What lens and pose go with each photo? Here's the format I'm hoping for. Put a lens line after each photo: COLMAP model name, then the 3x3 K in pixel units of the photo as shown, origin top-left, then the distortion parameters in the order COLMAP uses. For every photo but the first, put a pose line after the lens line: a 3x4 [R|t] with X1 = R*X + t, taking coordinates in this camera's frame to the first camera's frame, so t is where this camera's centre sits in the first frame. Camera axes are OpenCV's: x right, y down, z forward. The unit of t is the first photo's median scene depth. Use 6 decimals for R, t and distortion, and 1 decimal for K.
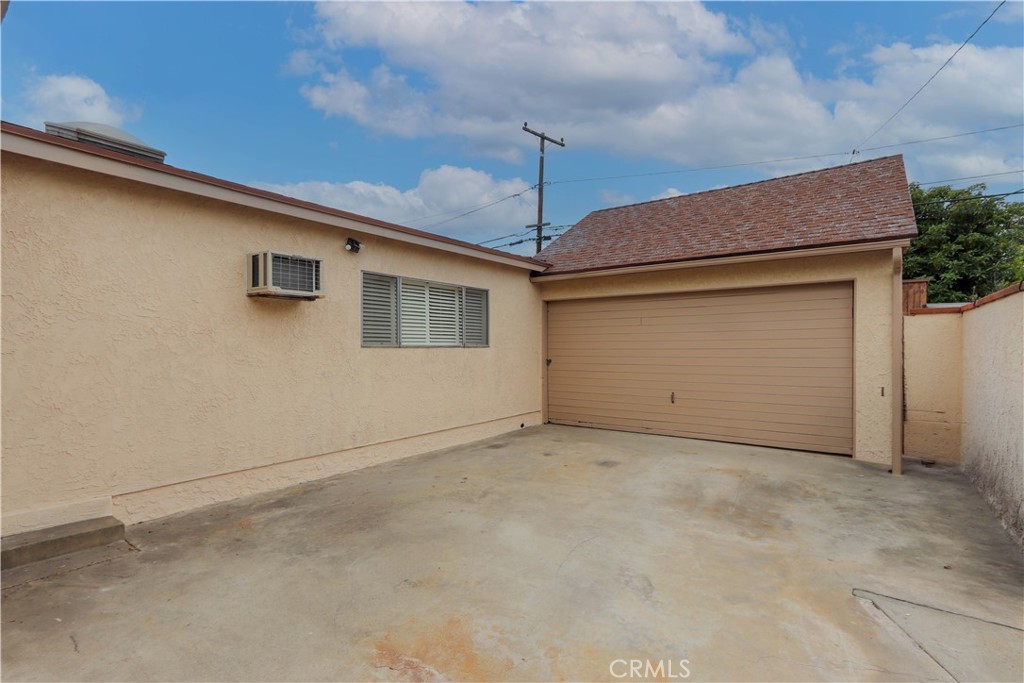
lens RADIAL K [[479.9, 0, 513.7], [0, 479.9, 344.2], [0, 0, 1]] dist [-0.001111, 0.003490]
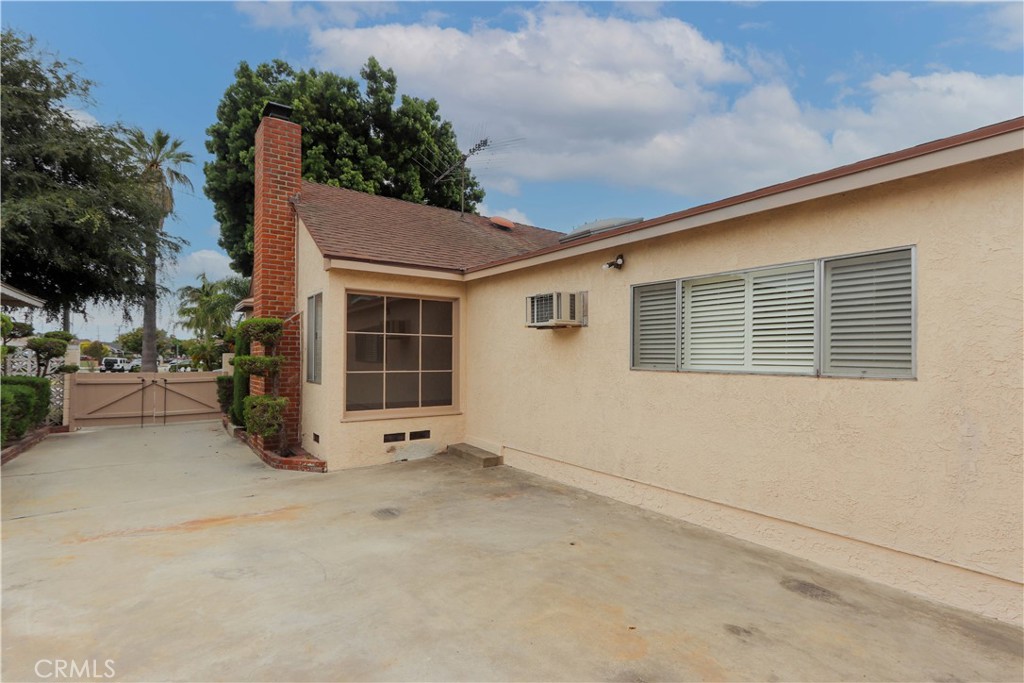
lens RADIAL K [[479.9, 0, 501.5], [0, 479.9, 349.2], [0, 0, 1]] dist [-0.001111, 0.003490]
pose [[-0.311803, -0.017579, -0.949984, 0.811414], [-0.002253, 0.999840, -0.017762, -0.021042], [0.950144, -0.003398, -0.311792, 1.373484]]
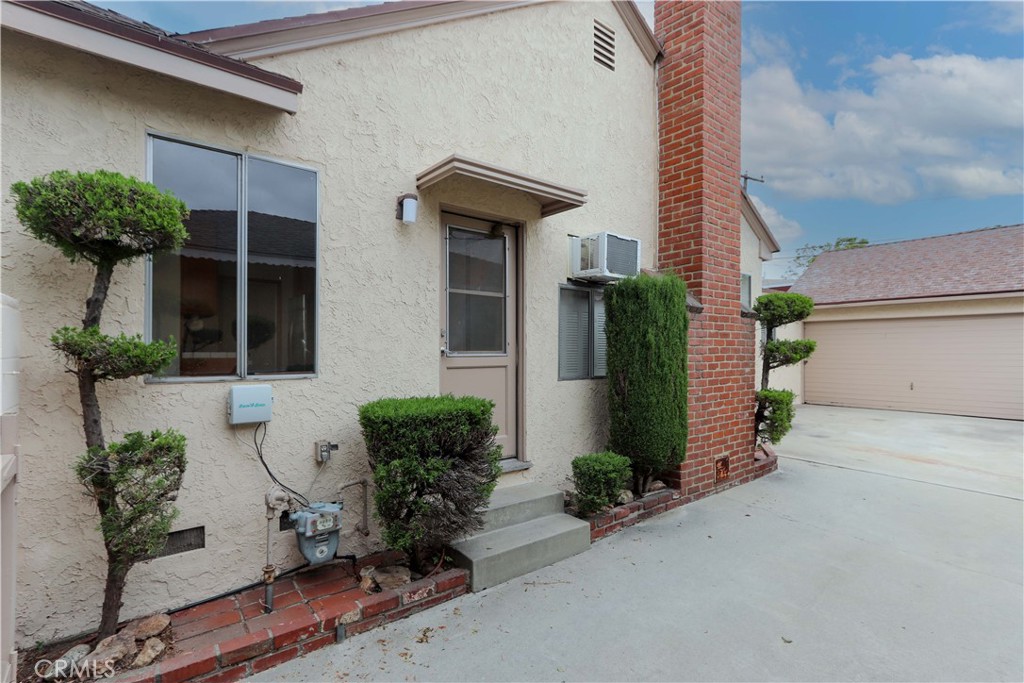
lens RADIAL K [[479.9, 0, 505.2], [0, 479.9, 348.0], [0, 0, 1]] dist [-0.001111, 0.003490]
pose [[0.962113, -0.000040, -0.272650, -0.267773], [-0.001038, 0.999992, -0.003808, -0.000861], [0.272648, 0.003946, 0.962106, -0.441759]]
